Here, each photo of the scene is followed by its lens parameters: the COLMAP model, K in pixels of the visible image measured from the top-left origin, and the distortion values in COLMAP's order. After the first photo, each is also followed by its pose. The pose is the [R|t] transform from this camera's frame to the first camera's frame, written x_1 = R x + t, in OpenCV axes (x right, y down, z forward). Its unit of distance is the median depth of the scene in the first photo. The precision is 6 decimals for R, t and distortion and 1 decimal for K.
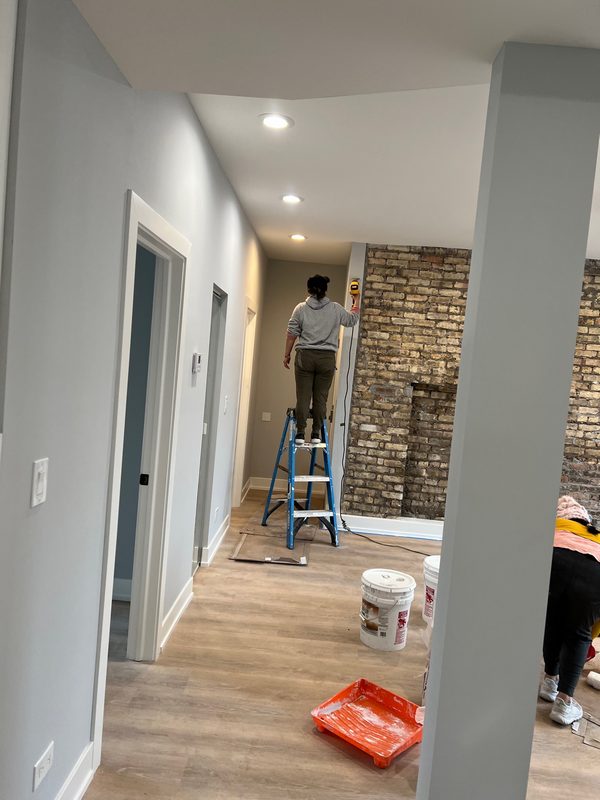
lens RADIAL K [[599.1, 0, 300.0], [0, 599.1, 400.0], [0, 0, 1]] dist [0.070453, -0.079988]
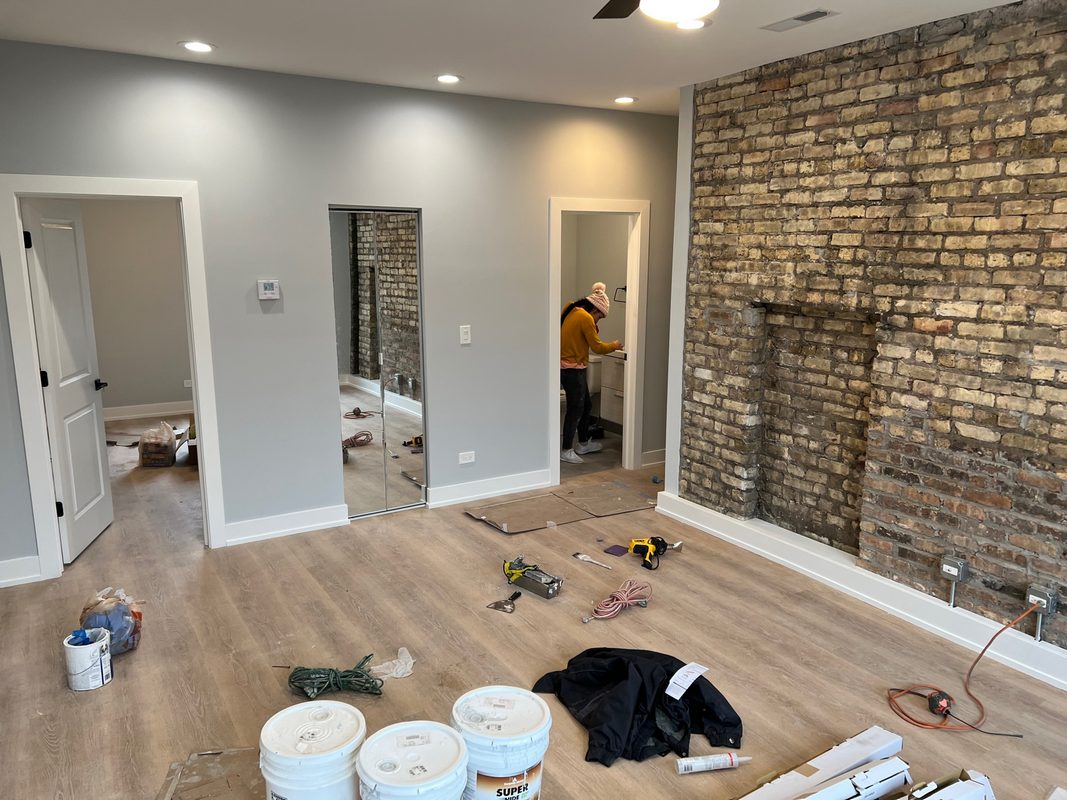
lens RADIAL K [[799.0, 0, 533.9], [0, 799.0, 408.2], [0, 0, 1]] dist [0.070453, -0.079988]
pose [[0.551430, 0.081316, -0.830249, 0.748302], [-0.011260, 0.995873, 0.090059, 0.007593], [0.834145, -0.040312, 0.550070, 0.366470]]
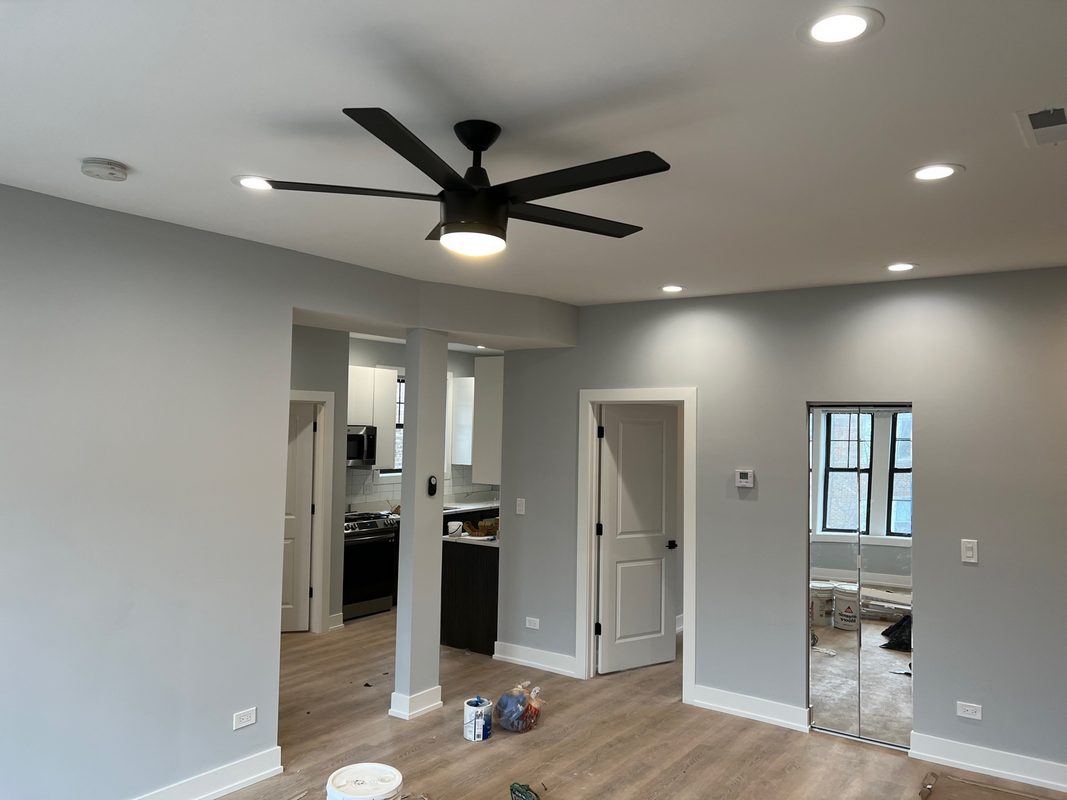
lens RADIAL K [[799.0, 0, 533.9], [0, 799.0, 408.2], [0, 0, 1]] dist [0.070453, -0.079988]
pose [[-0.547103, -0.114919, -0.829139, 0.796962], [-0.120948, 0.990990, -0.057544, -0.033830], [0.828281, 0.068800, -0.556072, 0.905793]]
